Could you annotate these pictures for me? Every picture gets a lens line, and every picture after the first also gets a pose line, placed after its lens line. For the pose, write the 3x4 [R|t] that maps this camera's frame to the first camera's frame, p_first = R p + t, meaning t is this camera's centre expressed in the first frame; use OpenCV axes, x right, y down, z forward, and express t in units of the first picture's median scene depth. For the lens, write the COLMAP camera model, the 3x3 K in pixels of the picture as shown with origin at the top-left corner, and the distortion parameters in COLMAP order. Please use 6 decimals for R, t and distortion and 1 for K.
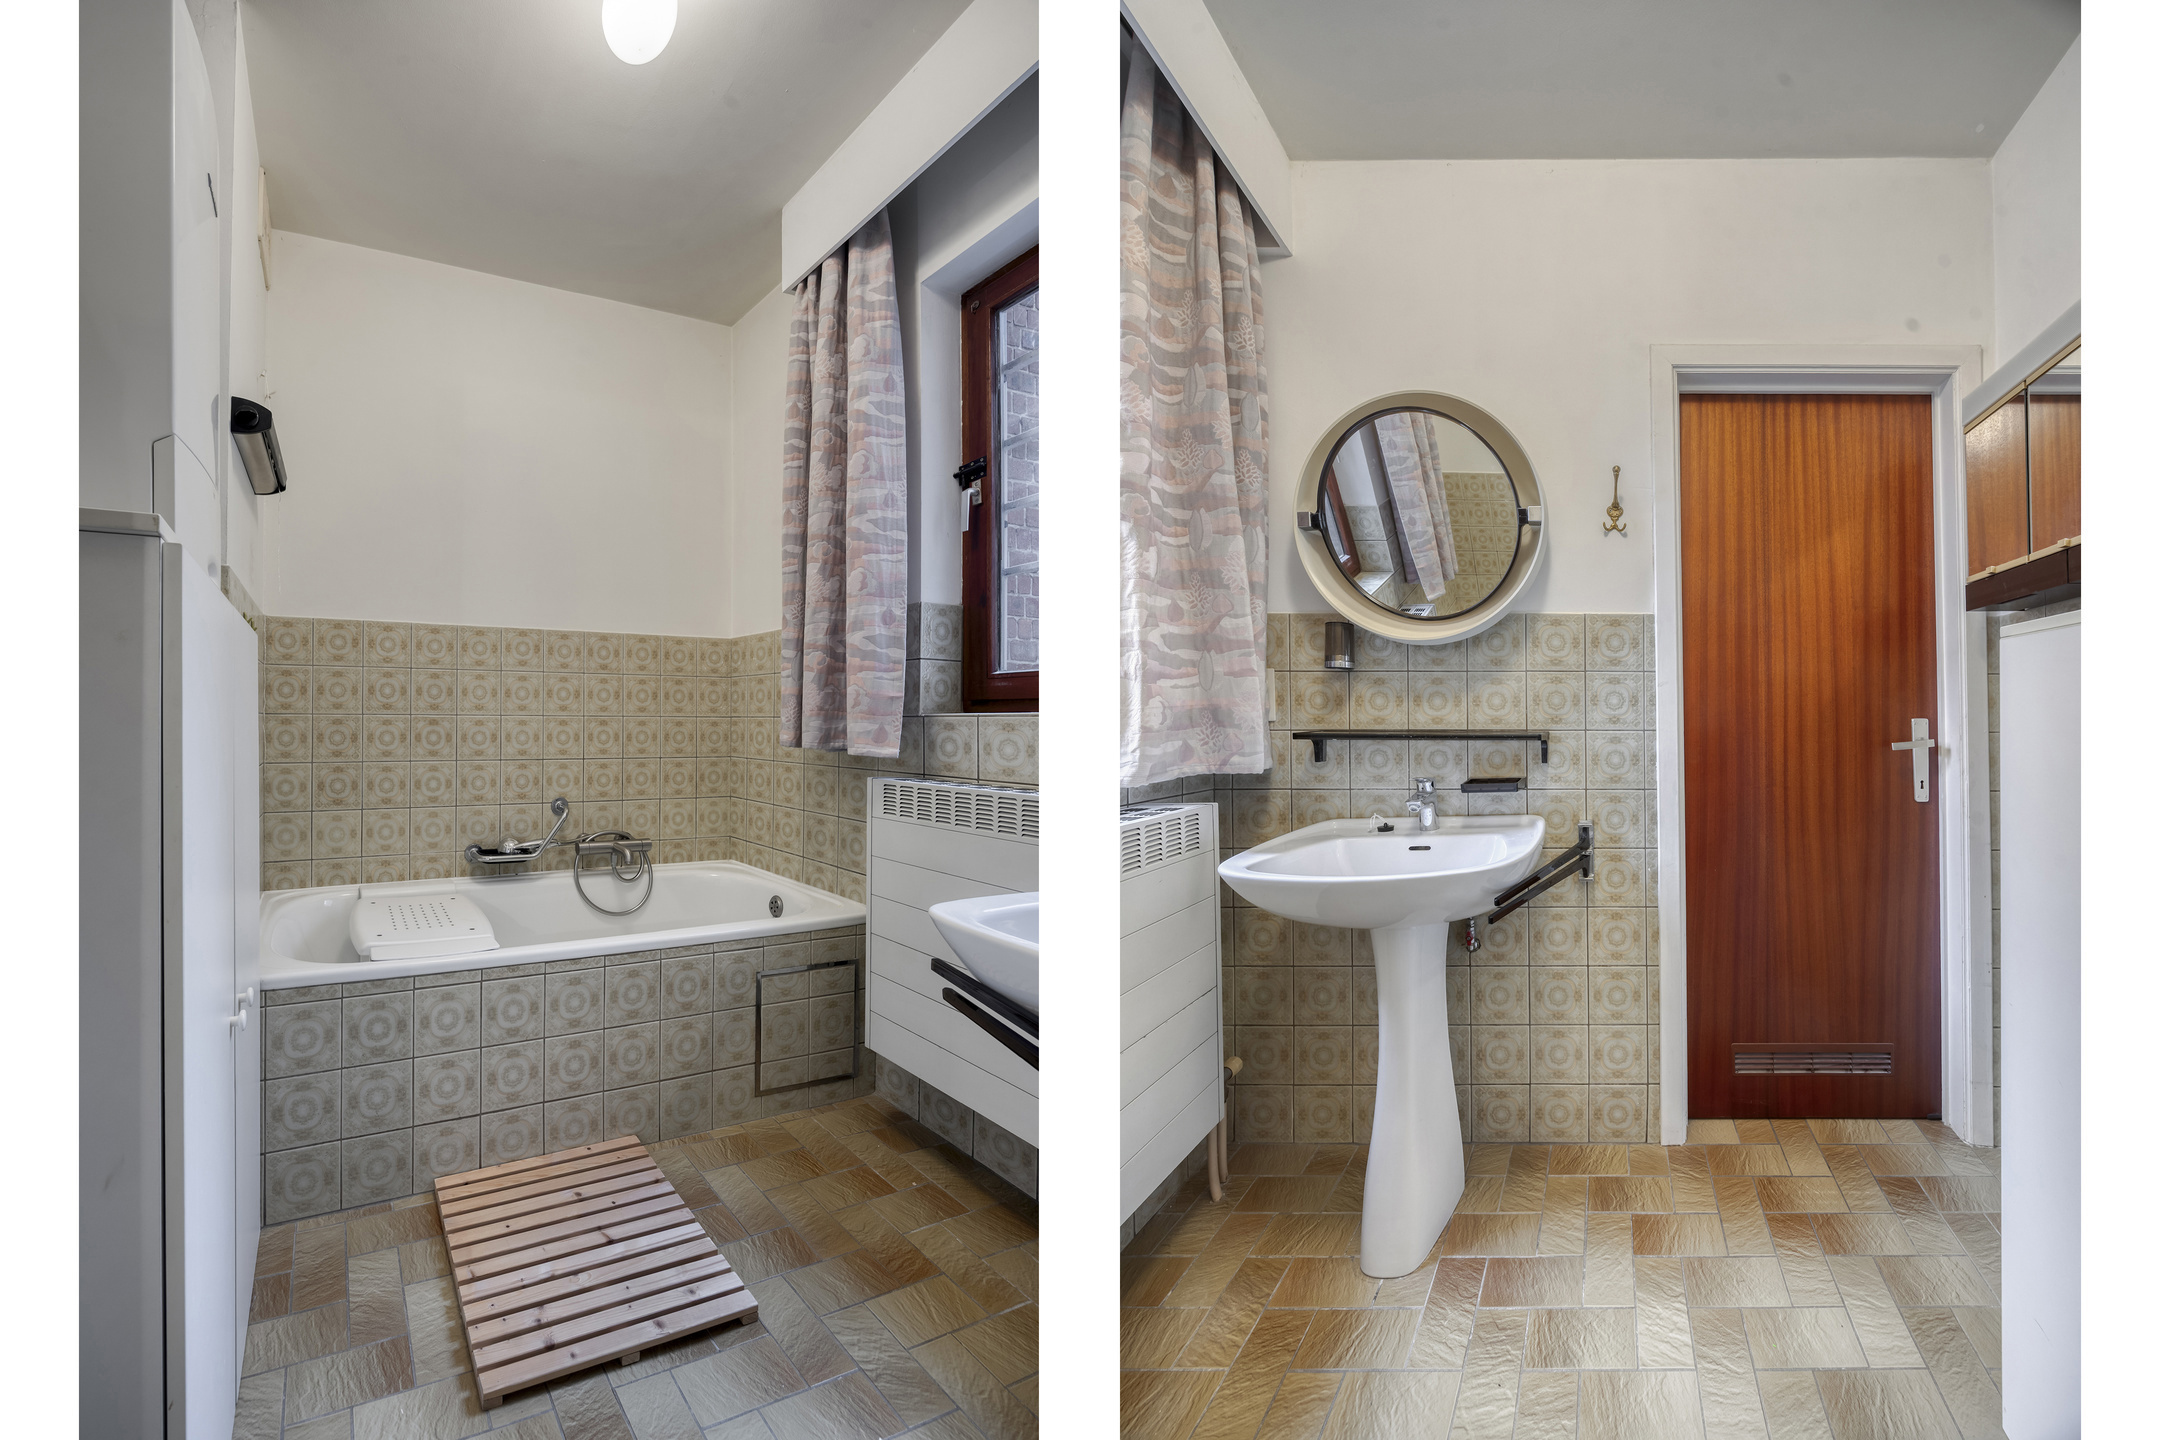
lens RADIAL K [[829.1, 0, 1089.3], [0, 829.1, 711.3], [0, 0, 1]] dist [0.022175, -0.000060]
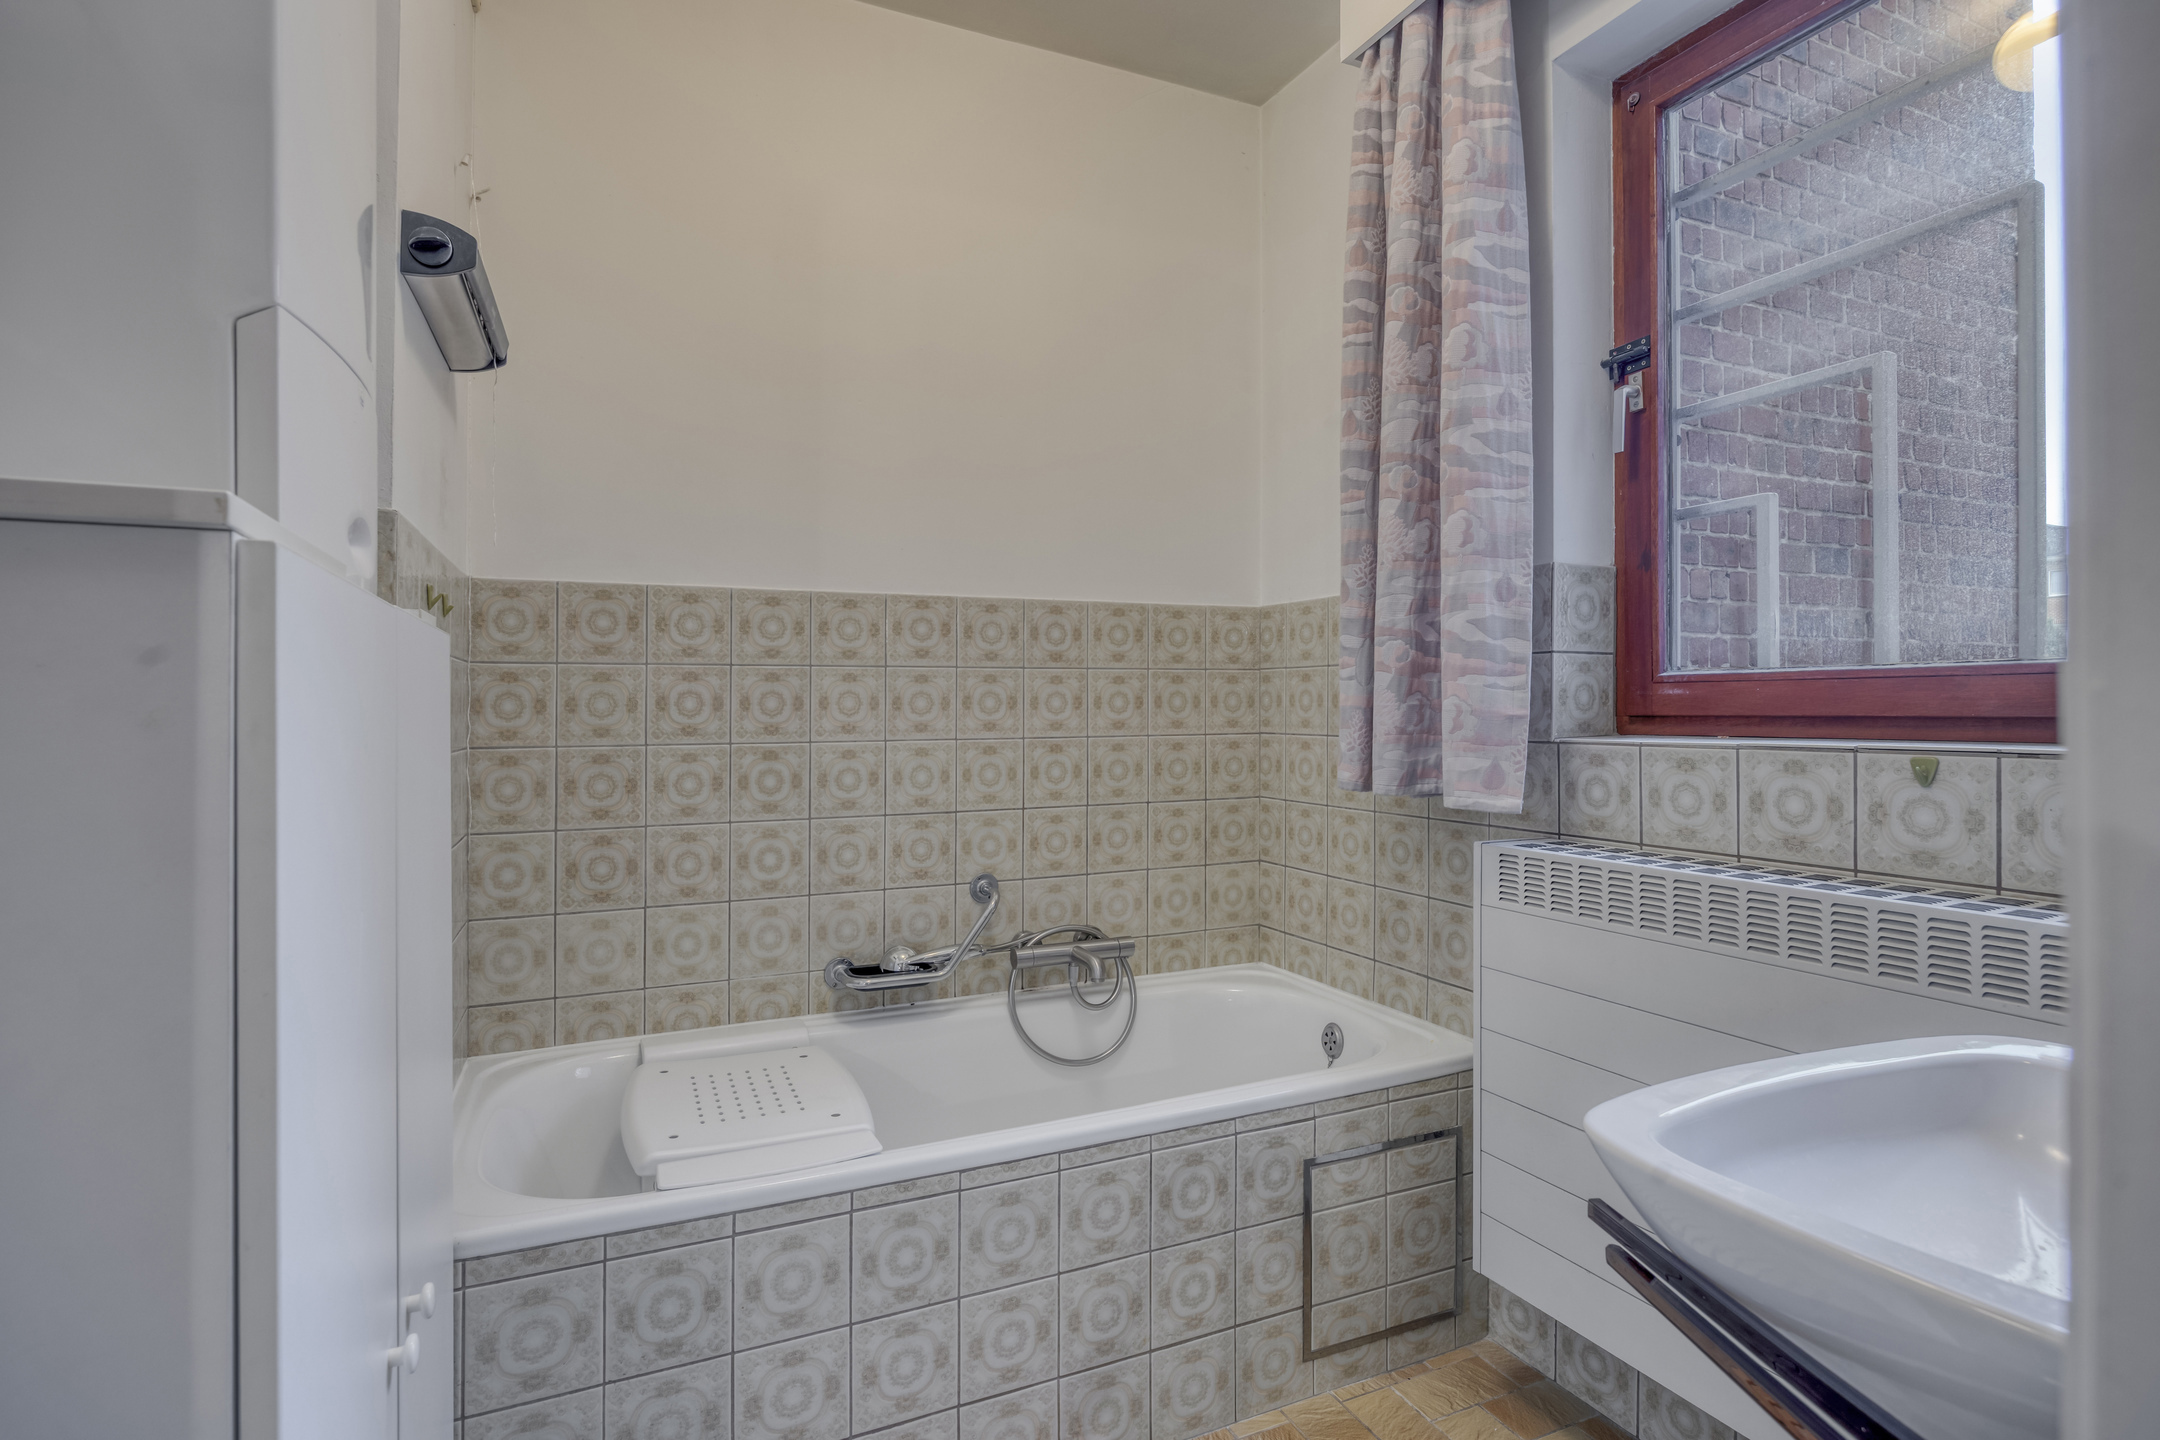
lens RADIAL K [[1106.9, 0, 1088.6], [0, 1106.9, 718.8], [0, 0, 1]] dist [0.001325, 0.000096]
pose [[0.834823, -0.001357, -0.550517, -0.130507], [0.003519, 0.999990, 0.002871, -0.011400], [0.550507, -0.004334, 0.834819, 0.378816]]
